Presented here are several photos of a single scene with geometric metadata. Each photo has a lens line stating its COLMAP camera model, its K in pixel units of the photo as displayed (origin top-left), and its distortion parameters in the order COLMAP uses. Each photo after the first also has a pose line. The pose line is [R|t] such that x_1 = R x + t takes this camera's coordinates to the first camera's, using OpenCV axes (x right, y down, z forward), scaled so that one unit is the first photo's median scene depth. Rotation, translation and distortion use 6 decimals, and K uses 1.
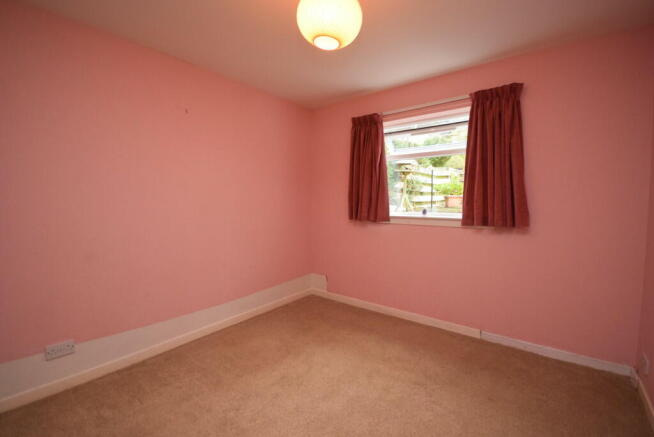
lens RADIAL K [[289.6, 0, 324.3], [0, 289.6, 215.7], [0, 0, 1]] dist [-0.000151, -0.000276]
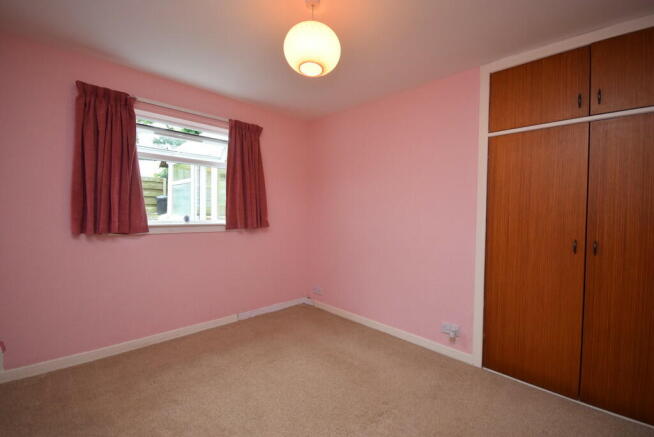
lens RADIAL K [[289.6, 0, 324.3], [0, 289.6, 215.7], [0, 0, 1]] dist [-0.000151, -0.000276]
pose [[0.131044, -0.014302, 0.991273, -0.621486], [0.028213, 0.999545, 0.010692, -0.024458], [-0.990975, 0.026566, 0.131388, 0.454714]]
